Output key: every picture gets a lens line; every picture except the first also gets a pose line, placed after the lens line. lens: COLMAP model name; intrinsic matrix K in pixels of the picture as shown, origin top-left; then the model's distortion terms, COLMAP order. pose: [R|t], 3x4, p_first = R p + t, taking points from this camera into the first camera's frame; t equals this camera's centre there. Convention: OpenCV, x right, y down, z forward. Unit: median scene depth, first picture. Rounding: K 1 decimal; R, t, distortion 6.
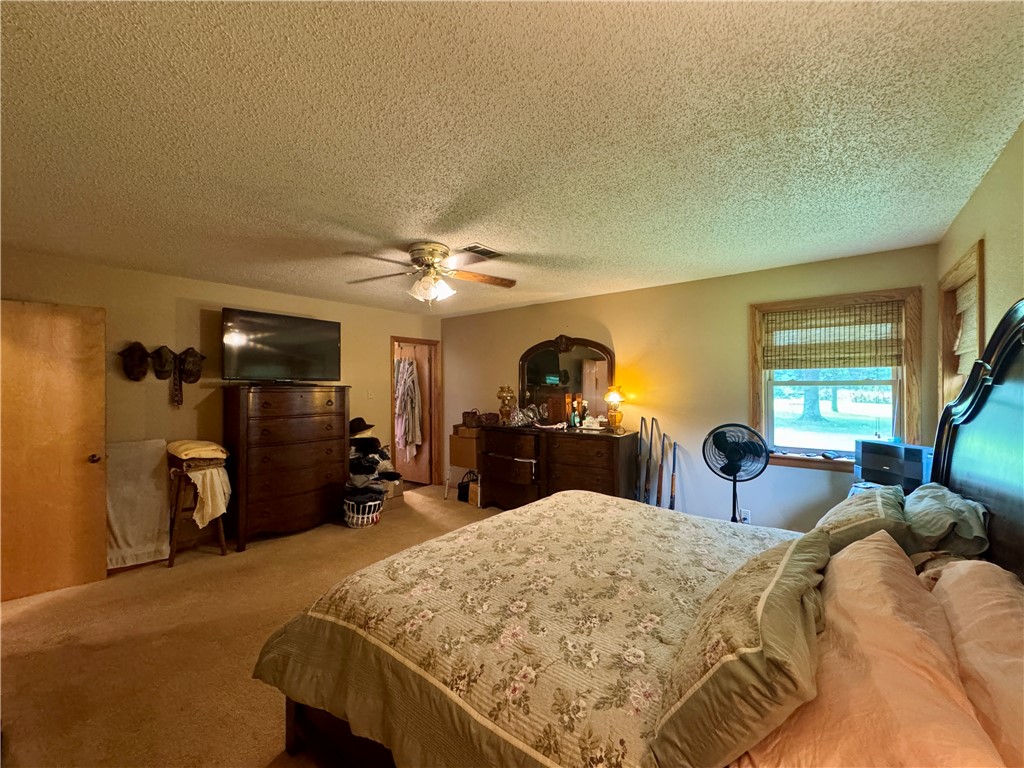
lens RADIAL K [[409.0, 0, 513.4], [0, 409.0, 383.2], [0, 0, 1]] dist [-0.002175, -0.000234]
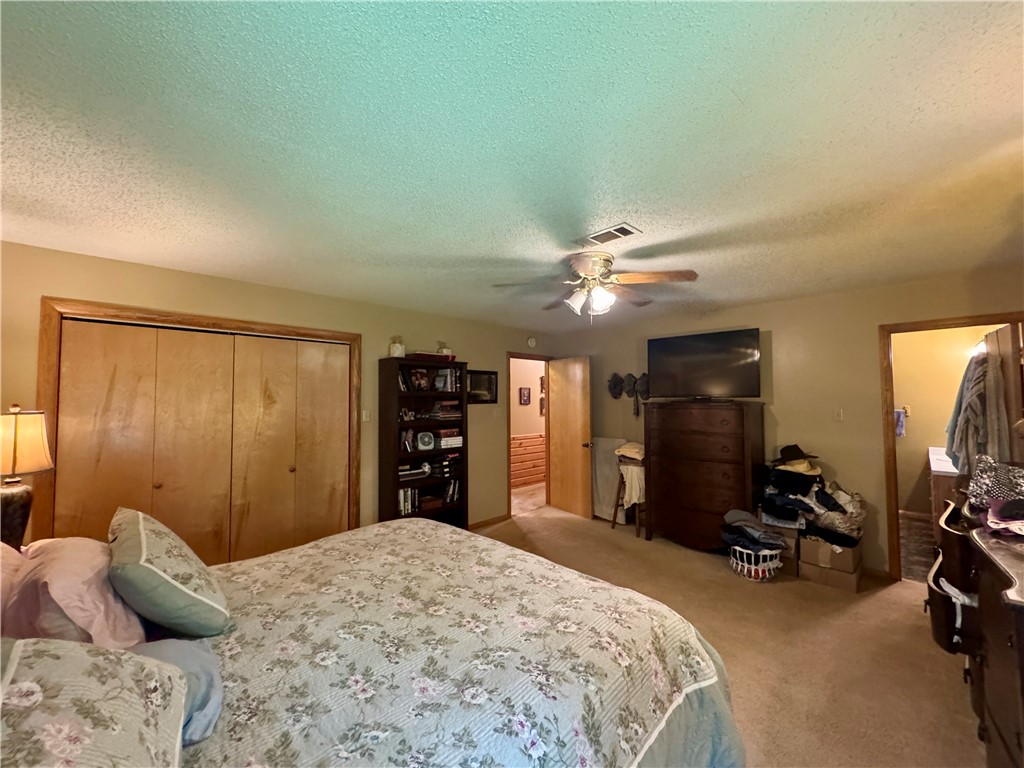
lens RADIAL K [[409.0, 0, 513.0], [0, 409.0, 381.7], [0, 0, 1]] dist [-0.002175, -0.000234]
pose [[-0.099324, -0.040353, -0.994237, 0.733981], [0.007044, 0.999124, -0.041255, -0.009583], [0.995030, -0.011101, -0.098953, 0.905484]]
